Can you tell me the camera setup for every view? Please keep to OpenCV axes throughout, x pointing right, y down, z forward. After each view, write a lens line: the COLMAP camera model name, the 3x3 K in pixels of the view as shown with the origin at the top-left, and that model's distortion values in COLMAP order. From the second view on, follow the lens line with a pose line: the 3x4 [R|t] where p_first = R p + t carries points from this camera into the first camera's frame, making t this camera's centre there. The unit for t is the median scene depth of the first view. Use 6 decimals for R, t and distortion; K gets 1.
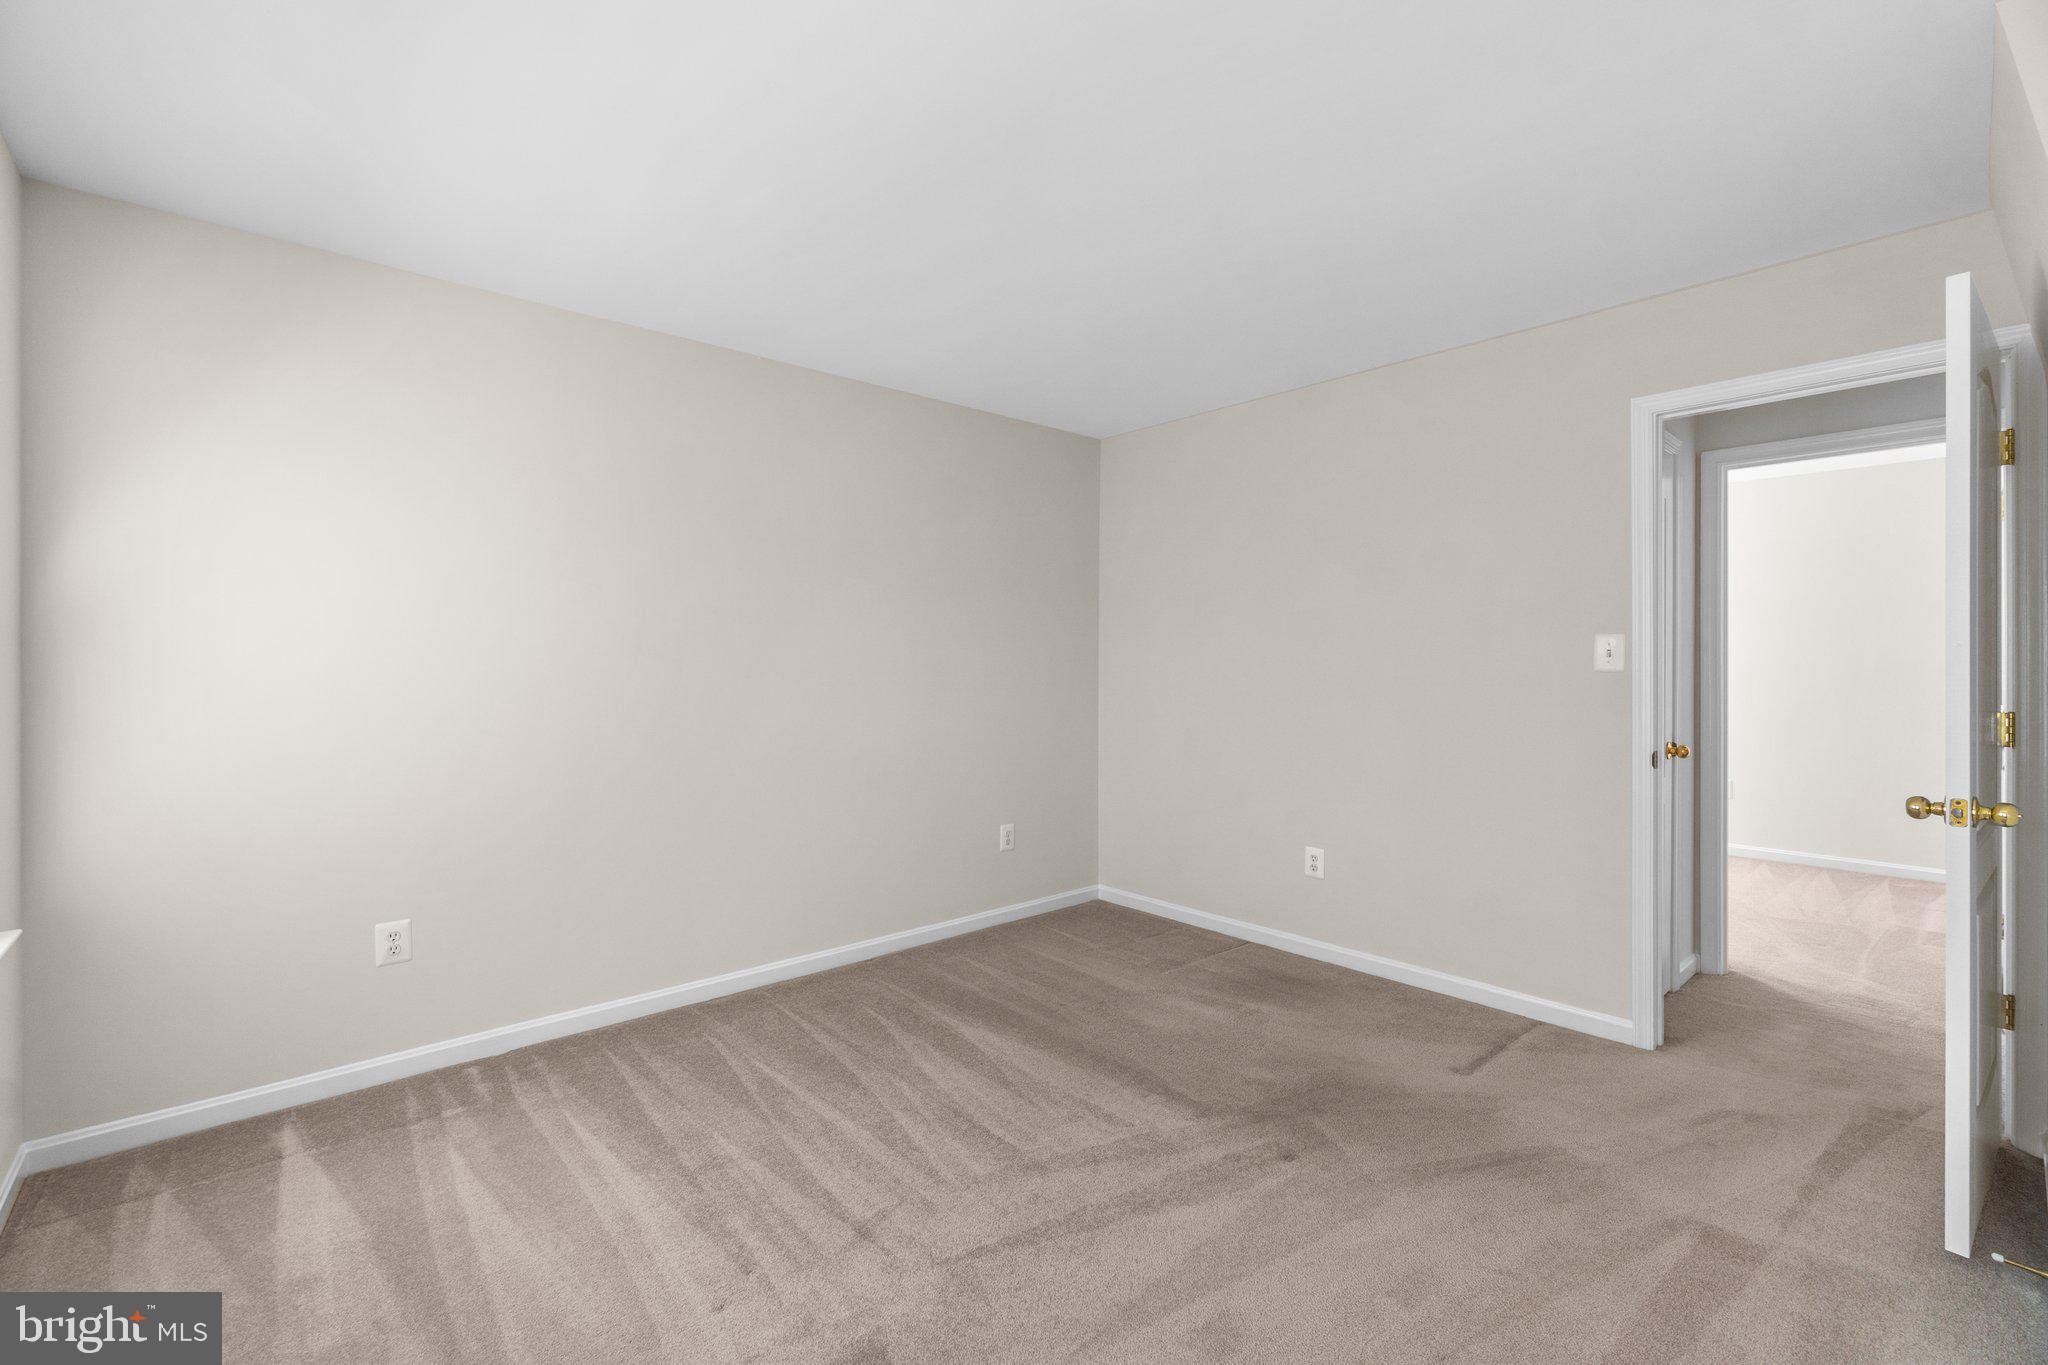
lens RADIAL K [[892.1, 0, 1020.3], [0, 892.1, 652.6], [0, 0, 1]] dist [-0.003173, 0.000250]
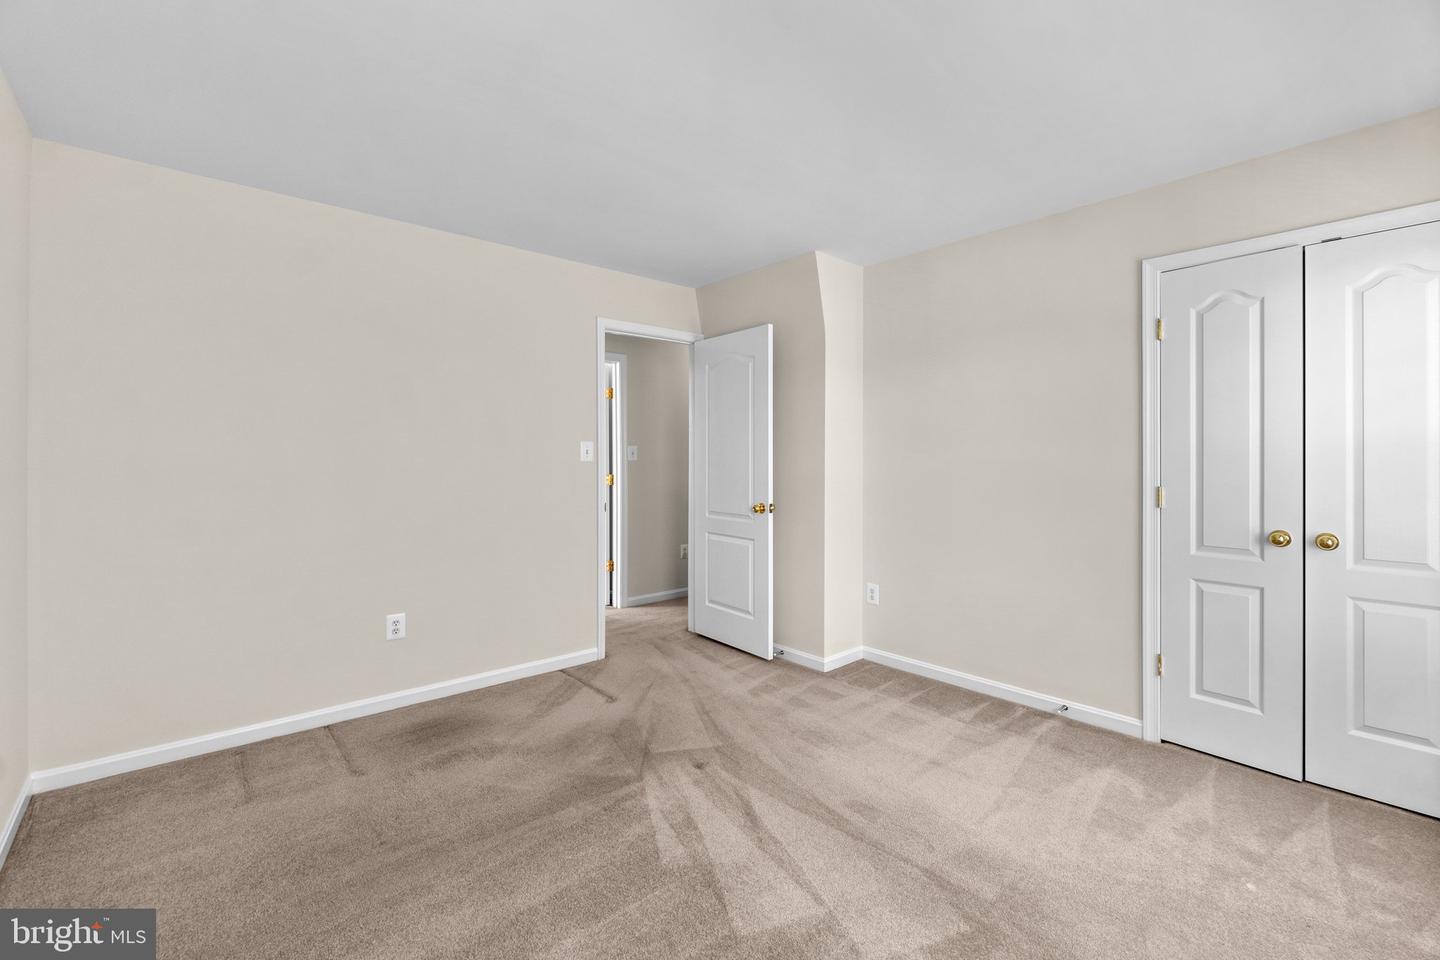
lens RADIAL K [[627.3, 0, 717.4], [0, 627.3, 458.9], [0, 0, 1]] dist [-0.003173, 0.000250]
pose [[0.006398, -0.002948, 0.999975, -0.622989], [-0.013493, 0.999904, 0.003034, 0.008143], [-0.999888, -0.013512, 0.006357, 0.726819]]
